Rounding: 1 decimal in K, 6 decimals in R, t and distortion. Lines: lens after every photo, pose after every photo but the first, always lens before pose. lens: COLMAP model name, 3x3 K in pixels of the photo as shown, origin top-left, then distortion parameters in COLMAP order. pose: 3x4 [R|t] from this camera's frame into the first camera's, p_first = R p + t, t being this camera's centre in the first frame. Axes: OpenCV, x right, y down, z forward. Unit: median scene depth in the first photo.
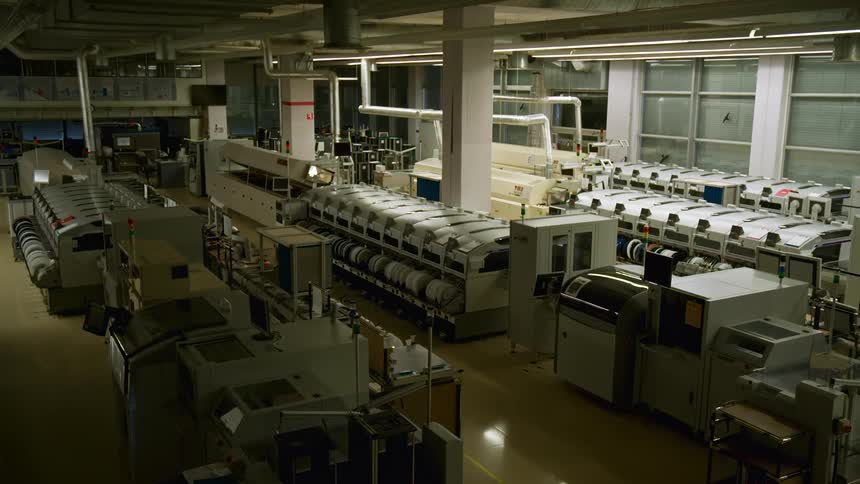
lens RADIAL K [[787.5, 0, 429.9], [0, 787.5, 243.8], [0, 0, 1]] dist [0.055451, 0.000000]
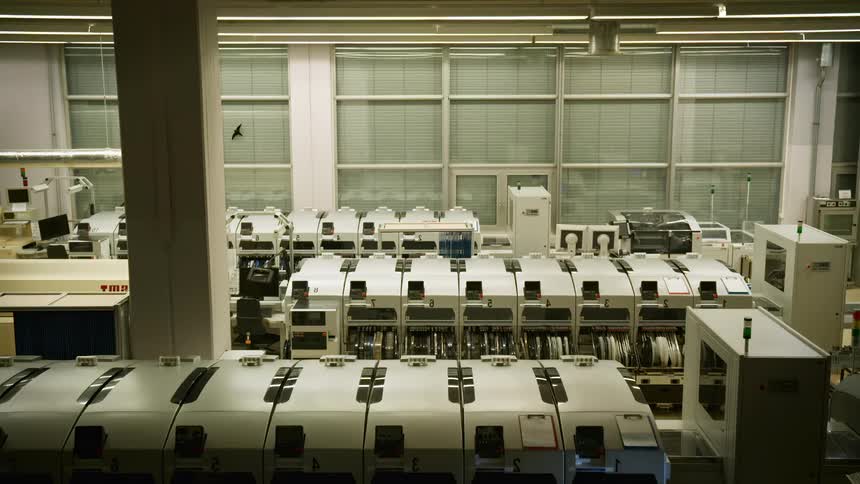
lens RADIAL K [[942.6, 0, 430.0], [0, 942.6, 239.5], [0, 0, 1]] dist [0.024016, 0.000000]
pose [[0.507101, -0.152983, 0.848201, -0.325104], [0.180896, 0.981093, 0.068803, -0.117393], [-0.842690, 0.118546, 0.525187, 0.555132]]
